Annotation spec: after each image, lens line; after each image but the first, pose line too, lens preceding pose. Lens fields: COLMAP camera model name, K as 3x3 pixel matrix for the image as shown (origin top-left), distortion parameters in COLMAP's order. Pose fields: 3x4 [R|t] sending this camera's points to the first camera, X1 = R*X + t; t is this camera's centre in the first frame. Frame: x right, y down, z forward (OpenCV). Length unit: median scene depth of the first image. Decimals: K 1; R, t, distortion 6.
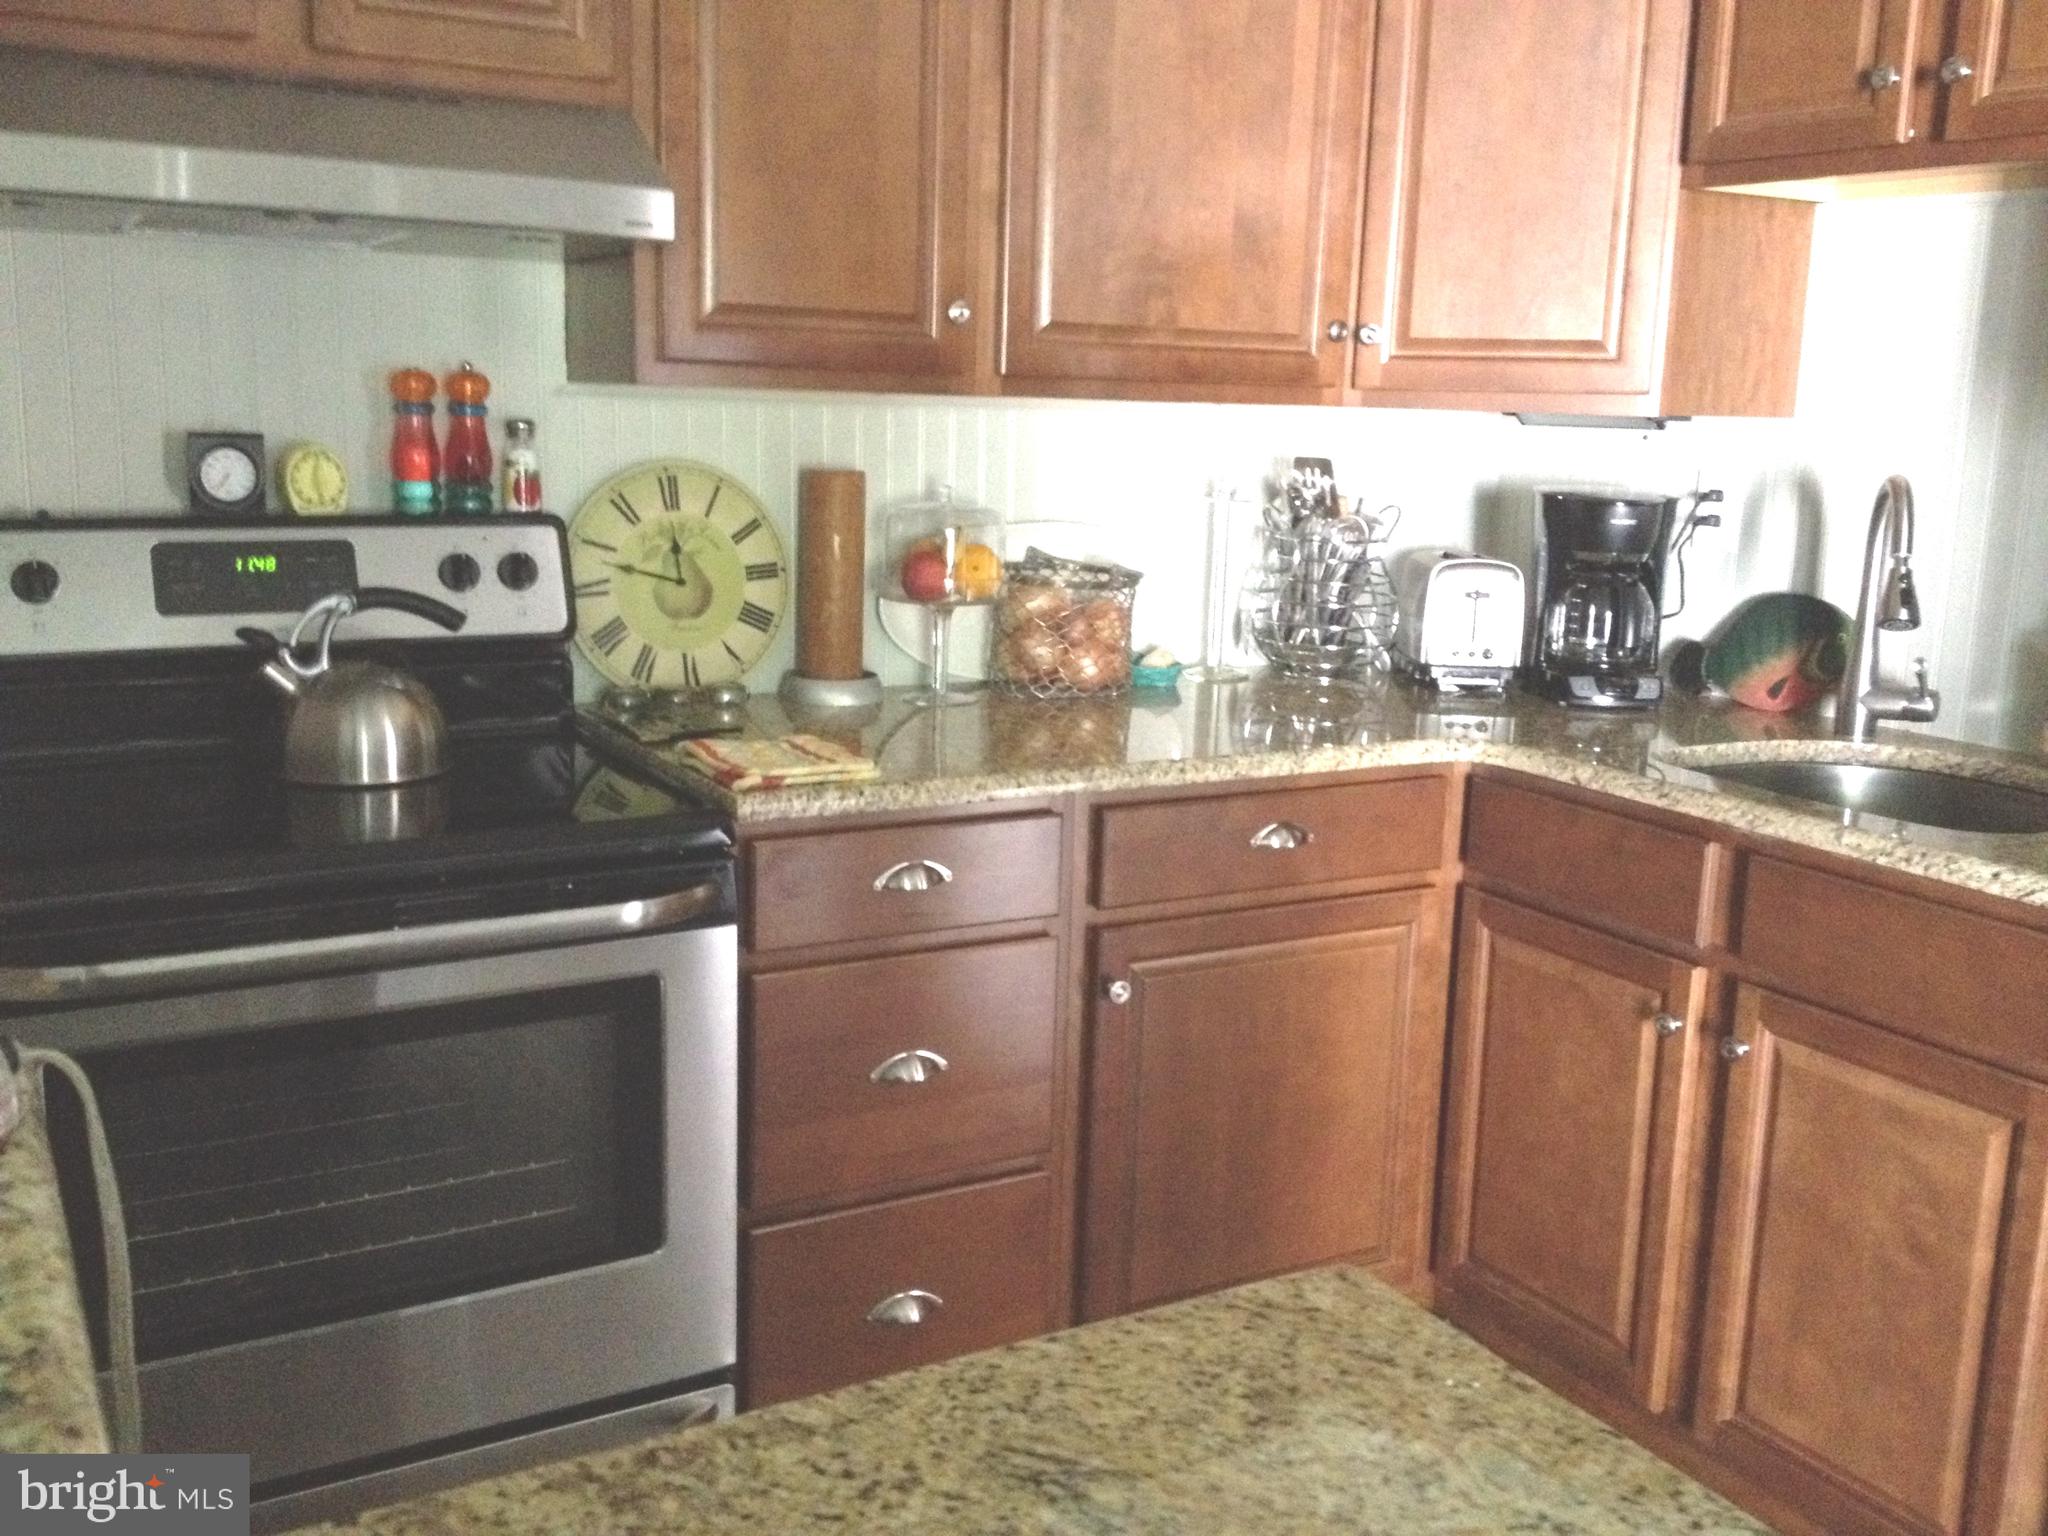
lens RADIAL K [[1913.7, 0, 1018.3], [0, 1913.7, 775.4], [0, 0, 1]] dist [0.126207, -0.266806]
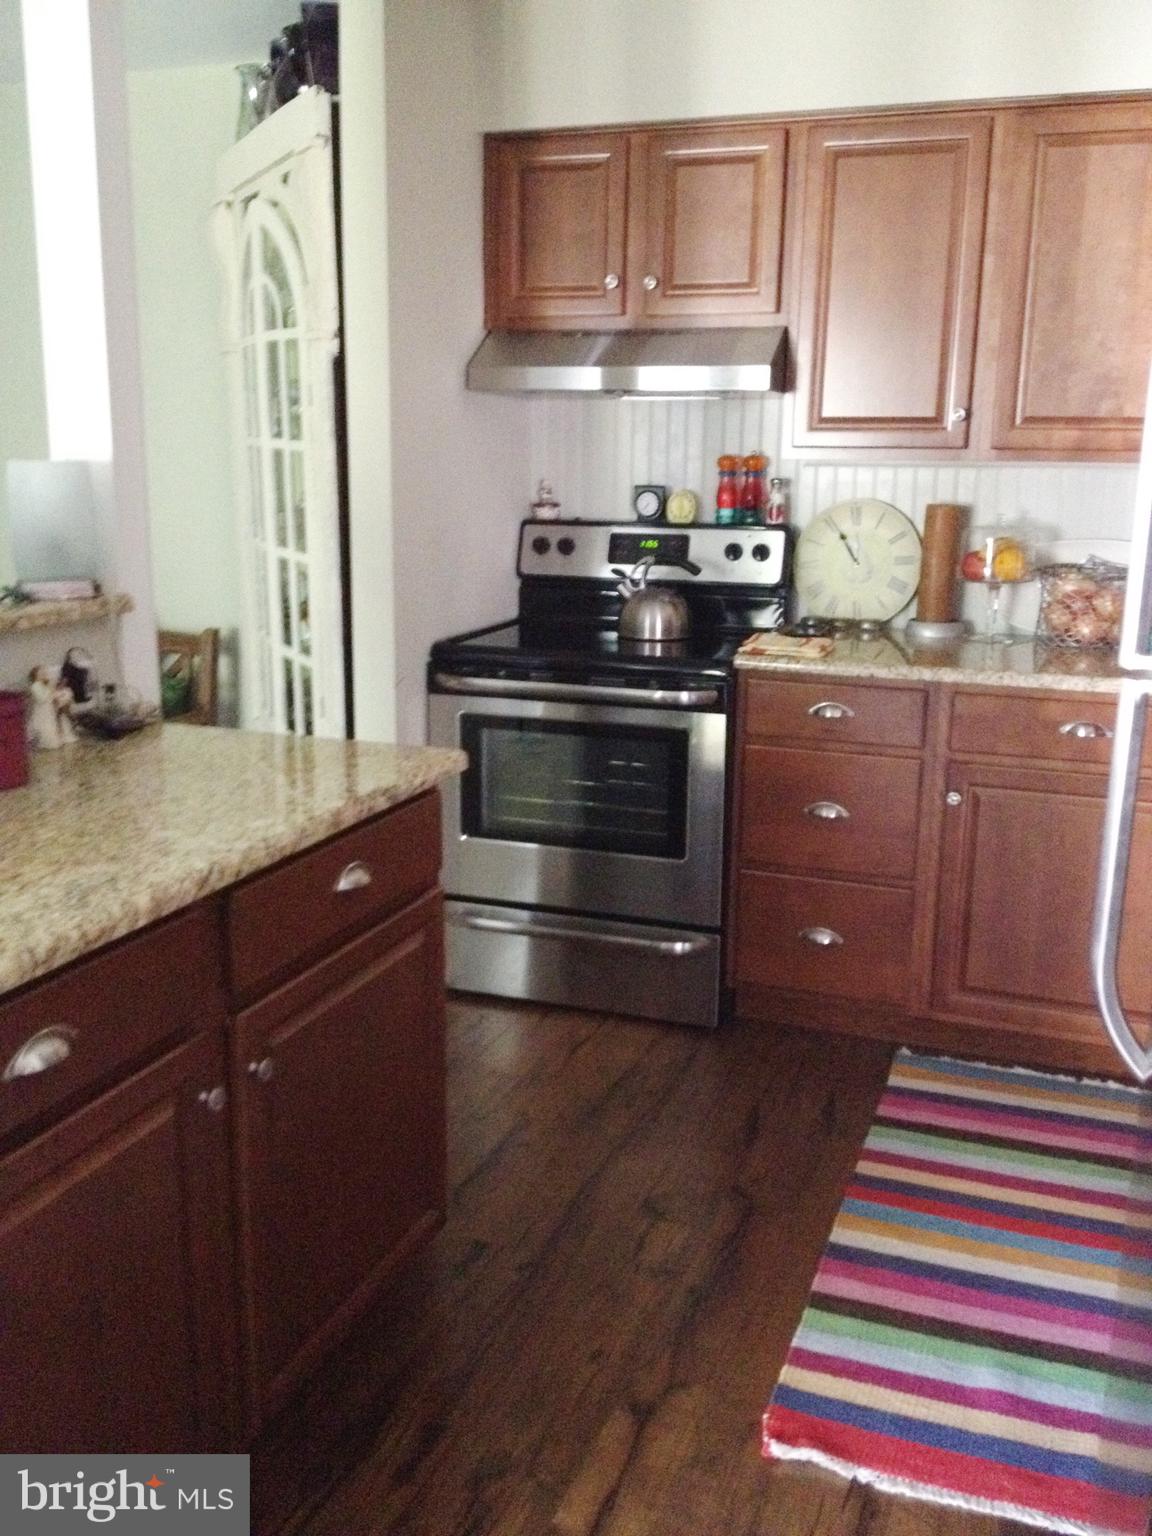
lens RADIAL K [[1450.4, 0, 583.6], [0, 1450.4, 767.6], [0, 0, 1]] dist [0.141616, -0.321396]
pose [[0.625490, 0.146414, -0.766371, 0.801885], [-0.146089, 0.986841, 0.069300, 0.037965], [0.766433, 0.068612, 0.638649, -0.112083]]
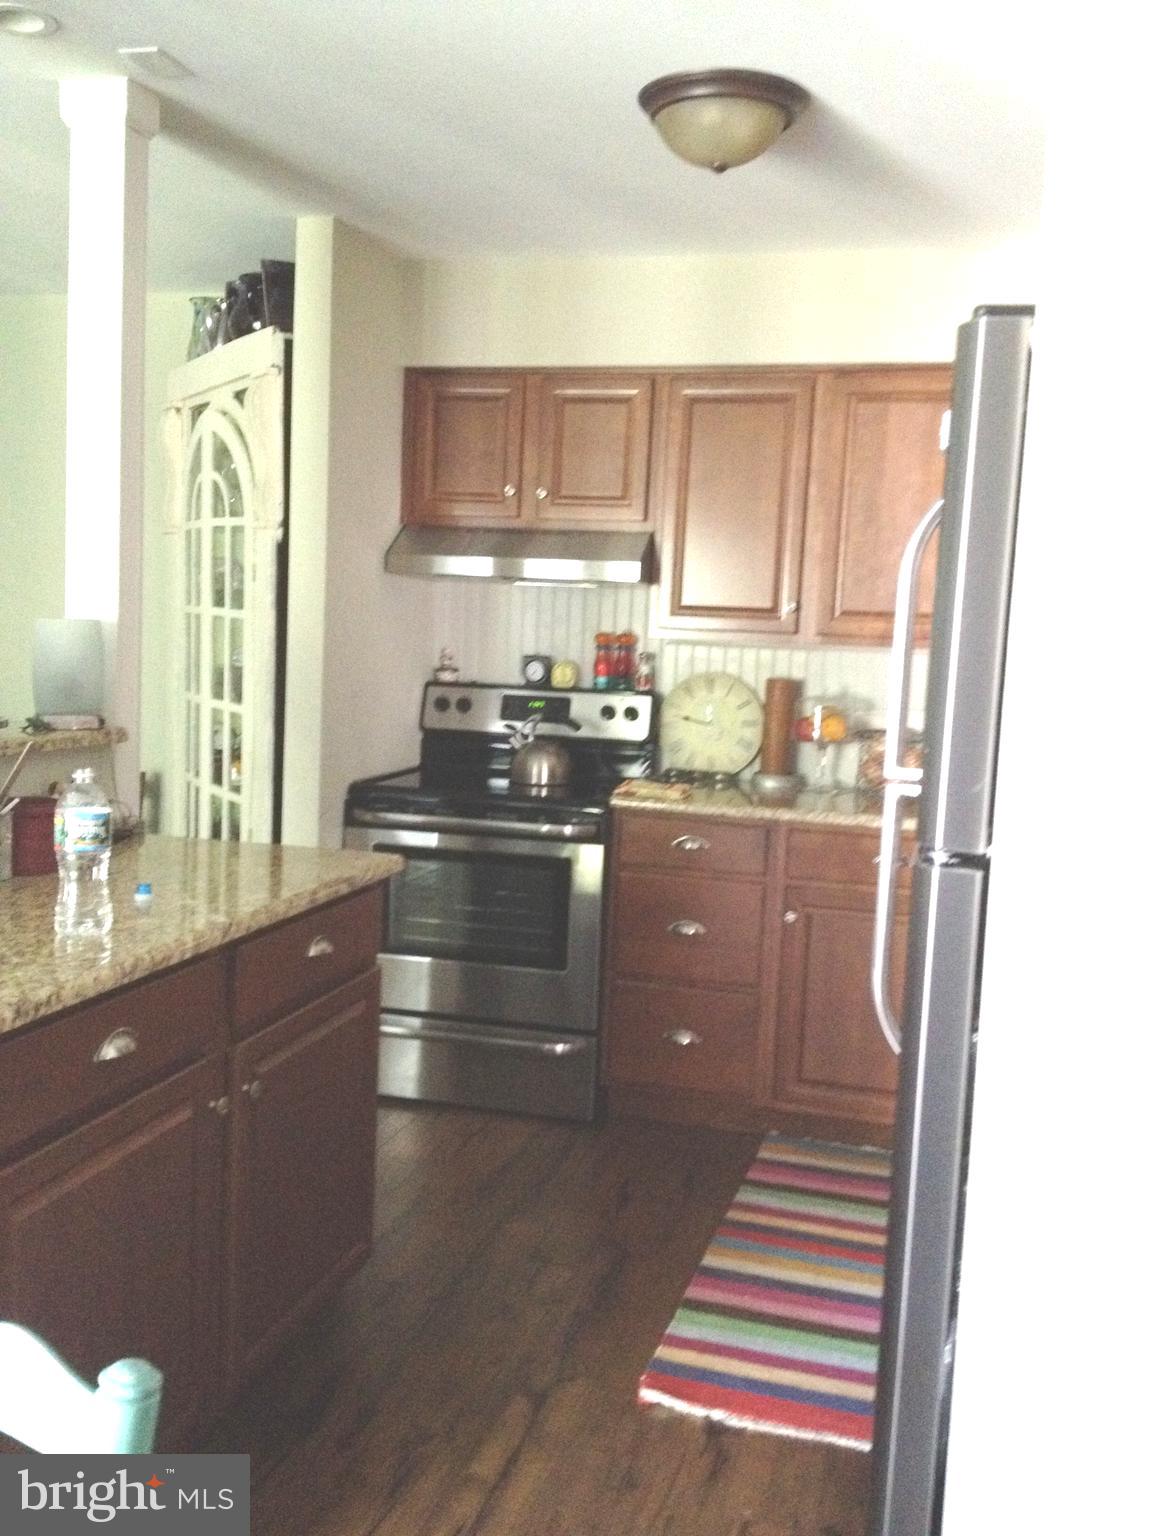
lens RADIAL K [[1443.4, 0, 581.0], [0, 1443.4, 746.1], [0, 0, 1]] dist [0.128124, -0.266703]
pose [[0.694541, 0.058389, -0.717080, 0.954351], [-0.162401, 0.983700, -0.077198, 0.080665], [0.700885, 0.170071, 0.692702, -0.282846]]
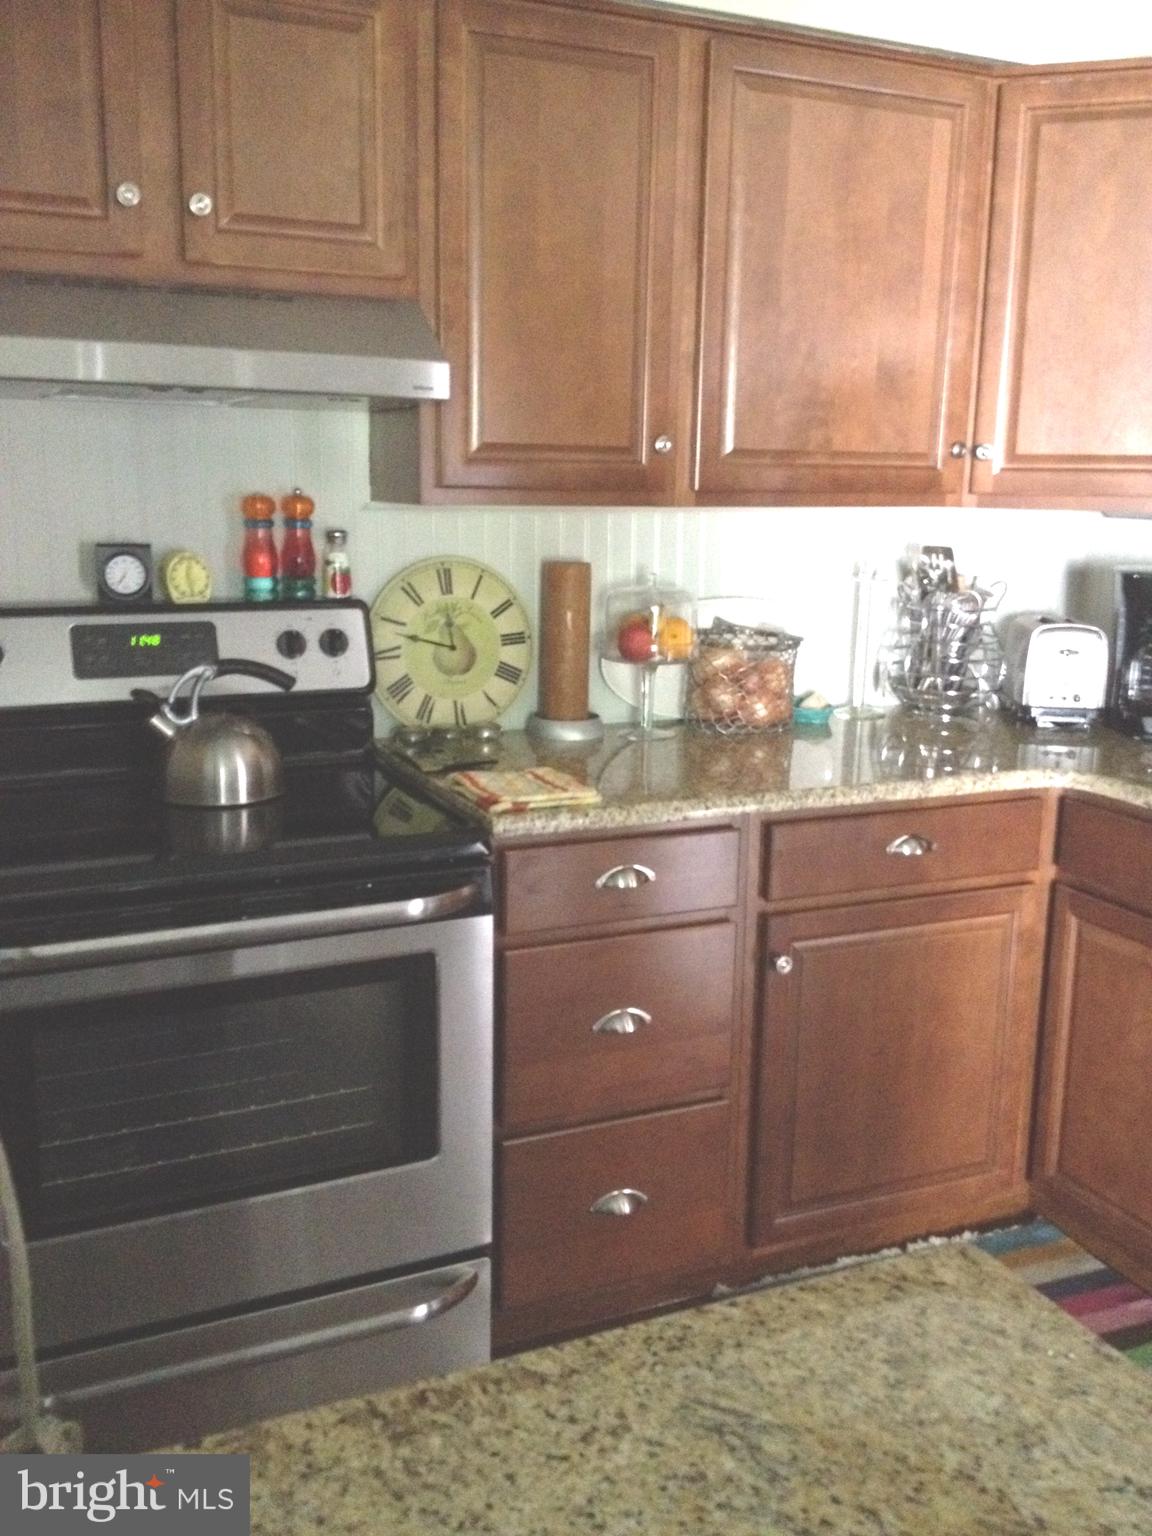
lens RADIAL K [[1435.3, 0, 576.0], [0, 1435.3, 768.0], [0, 0, 1]] dist [0.126207, -0.266806]
pose [[0.995934, 0.005340, -0.089932, -0.000290], [-0.004747, 0.999966, 0.006806, -0.024802], [0.089966, -0.006352, 0.995925, 0.012558]]
